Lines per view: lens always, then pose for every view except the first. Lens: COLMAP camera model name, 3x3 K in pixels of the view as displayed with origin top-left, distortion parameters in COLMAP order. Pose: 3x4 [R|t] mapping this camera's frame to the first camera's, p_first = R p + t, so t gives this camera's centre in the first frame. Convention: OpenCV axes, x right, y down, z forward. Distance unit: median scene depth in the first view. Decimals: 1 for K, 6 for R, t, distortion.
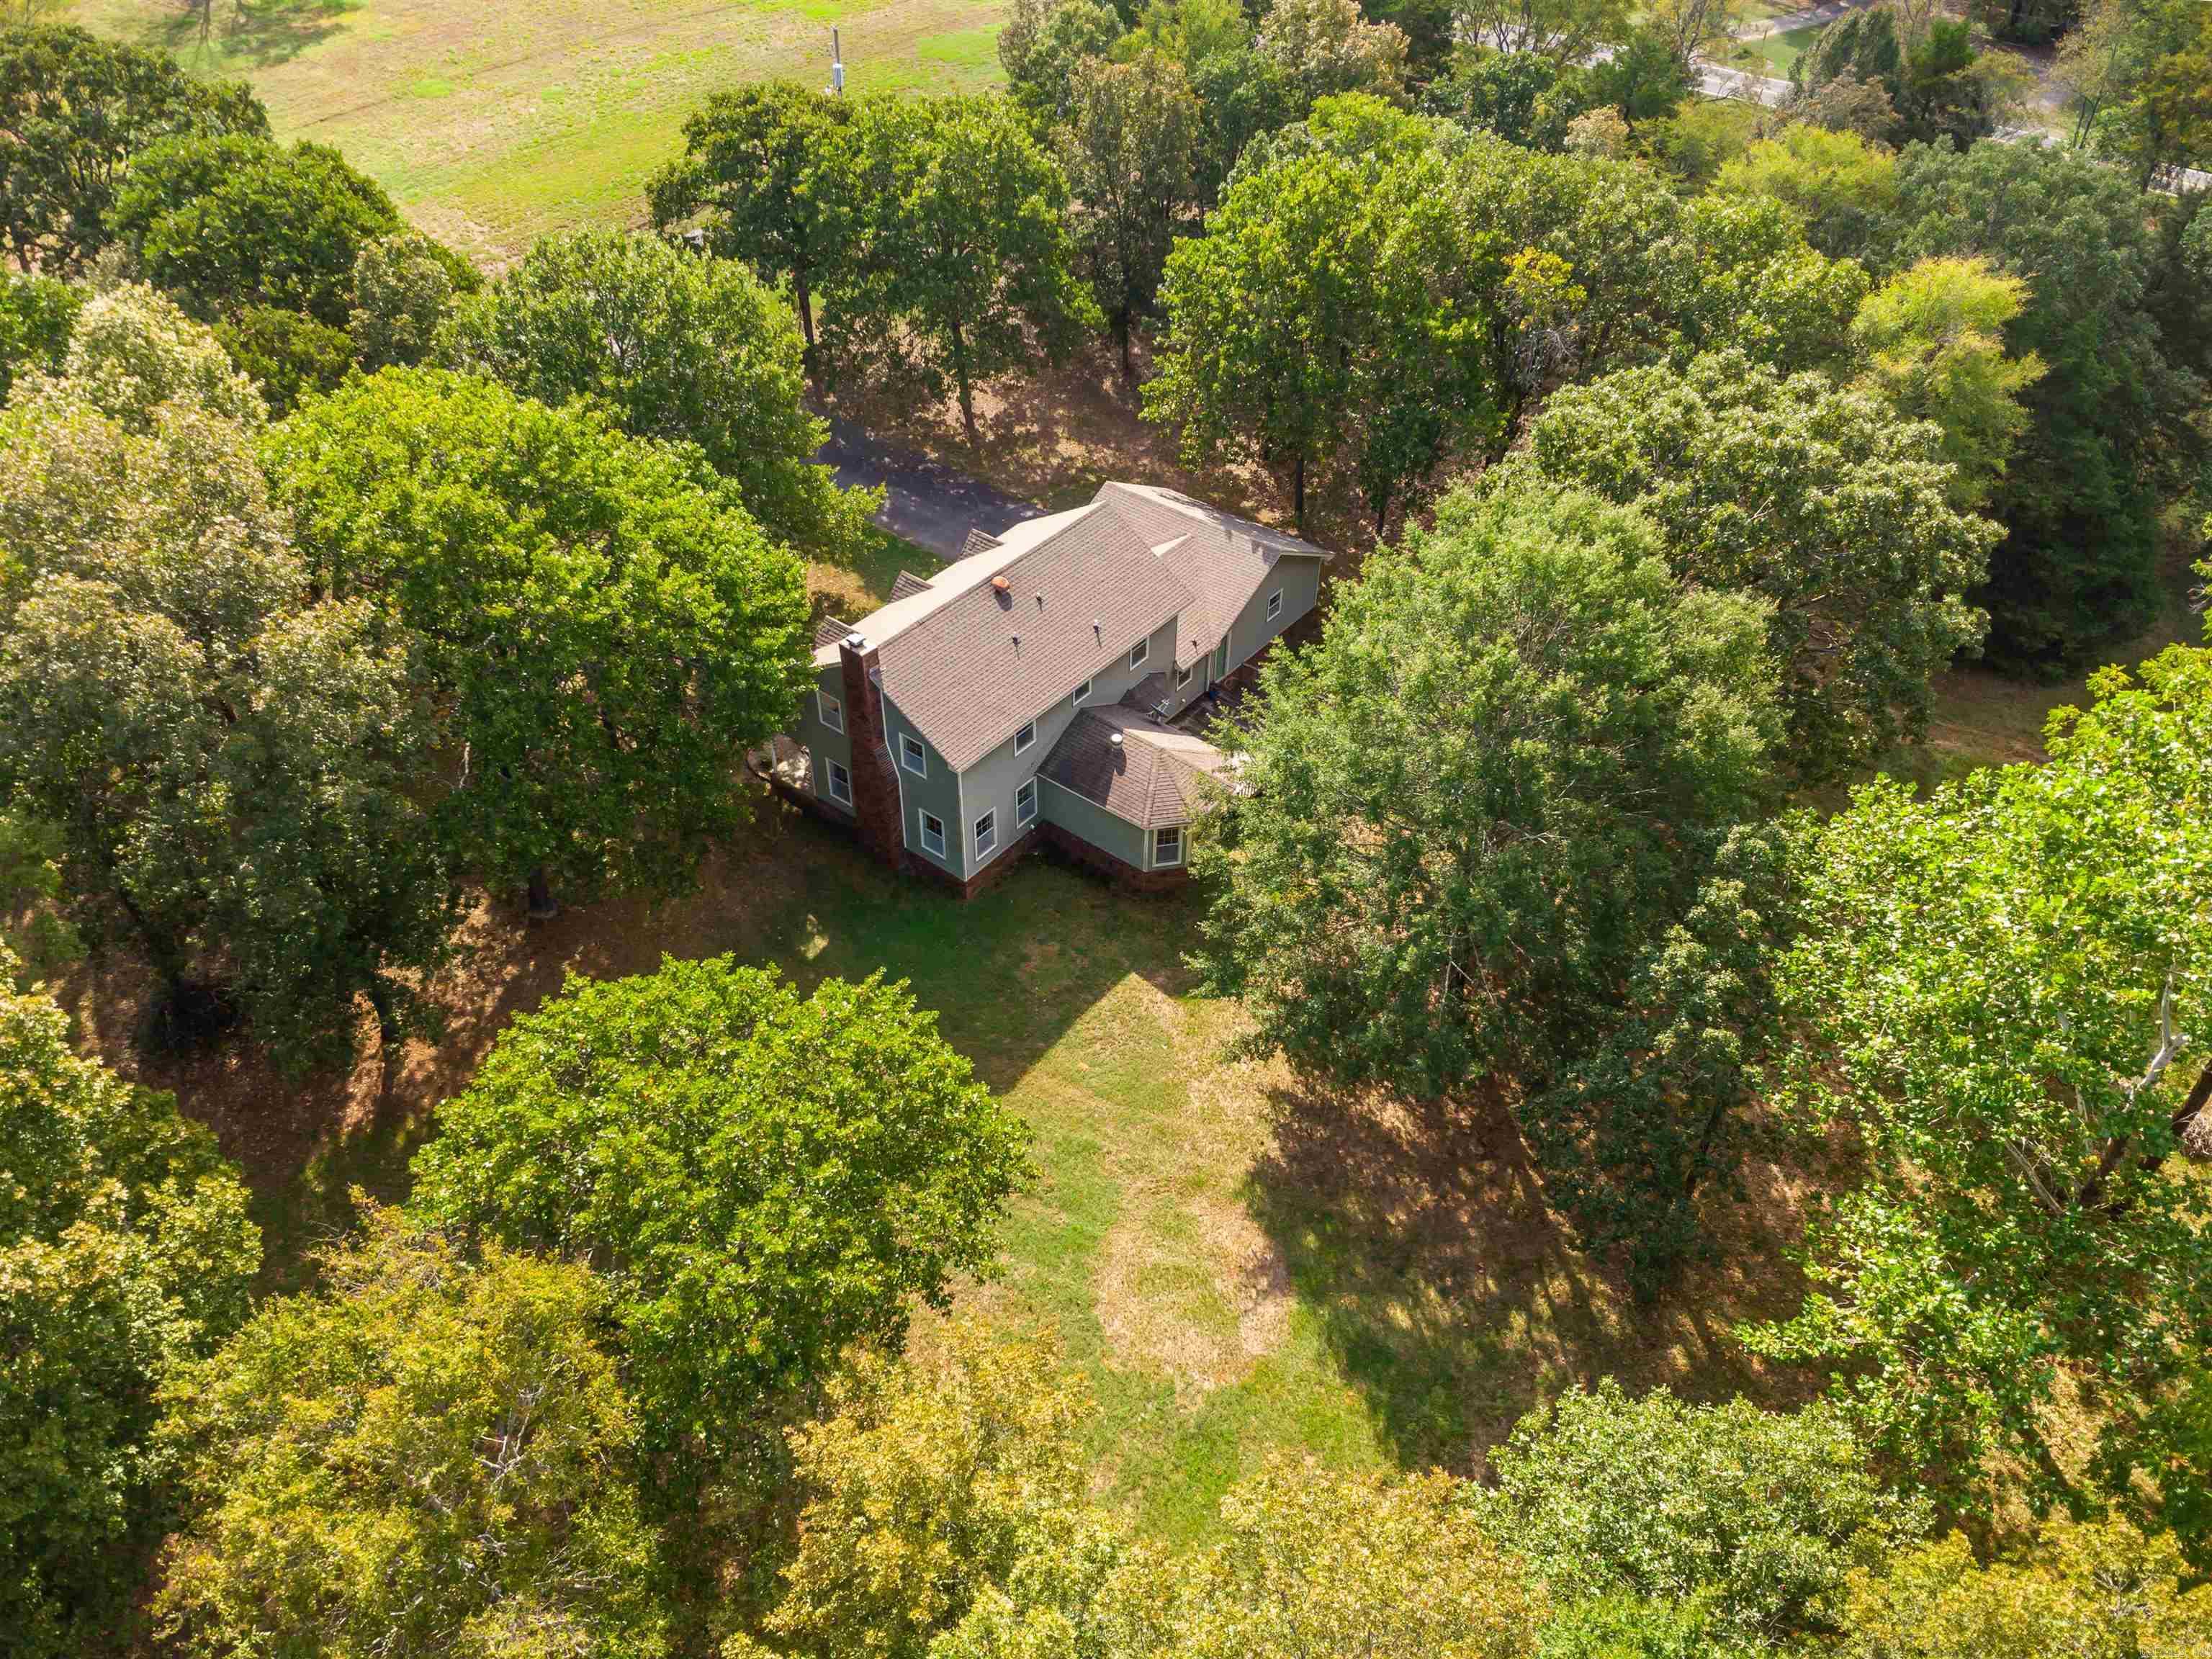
lens RADIAL K [[1566.7, 0, 1106.0], [0, 1566.7, 829.5], [0, 0, 1]] dist [0.214118, -0.255452]
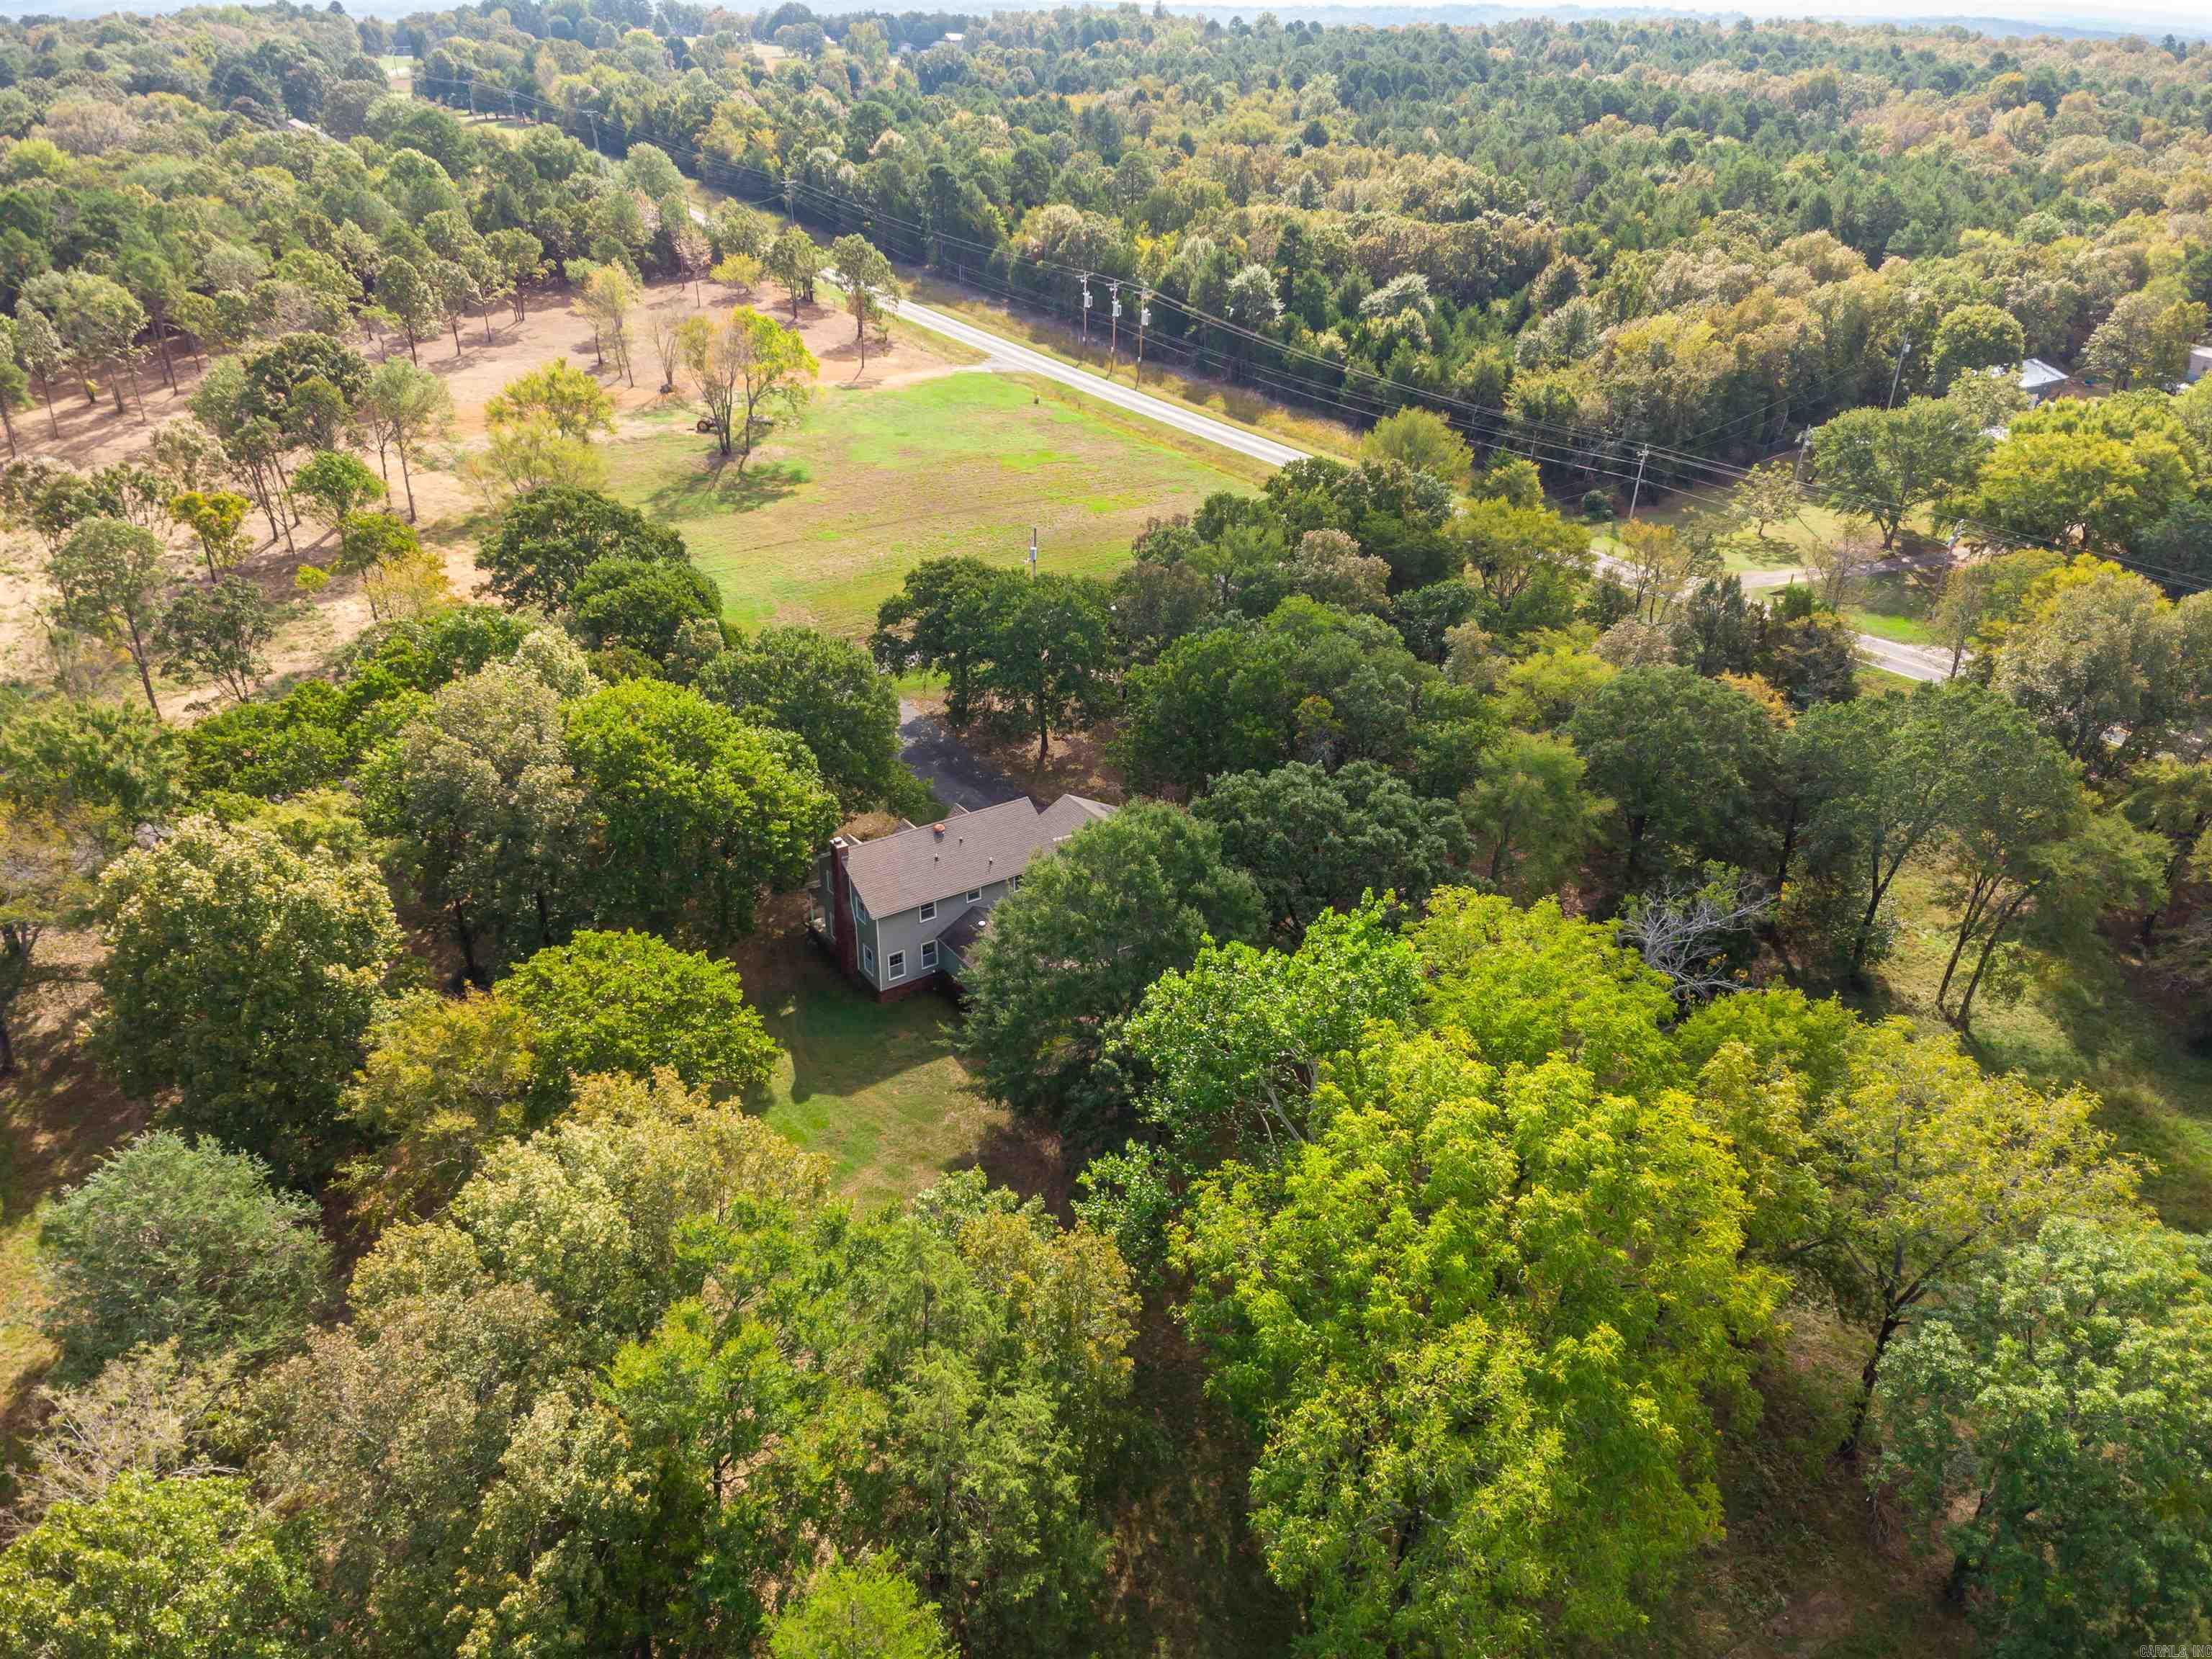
lens RADIAL K [[1566.7, 0, 1106.0], [0, 1566.7, 829.5], [0, 0, 1]] dist [0.214118, -0.255452]
pose [[0.952624, 0.135781, -0.272160, 0.591629], [-0.197002, 0.957207, -0.212001, 0.181292], [0.231728, 0.255574, 0.938608, -0.604204]]
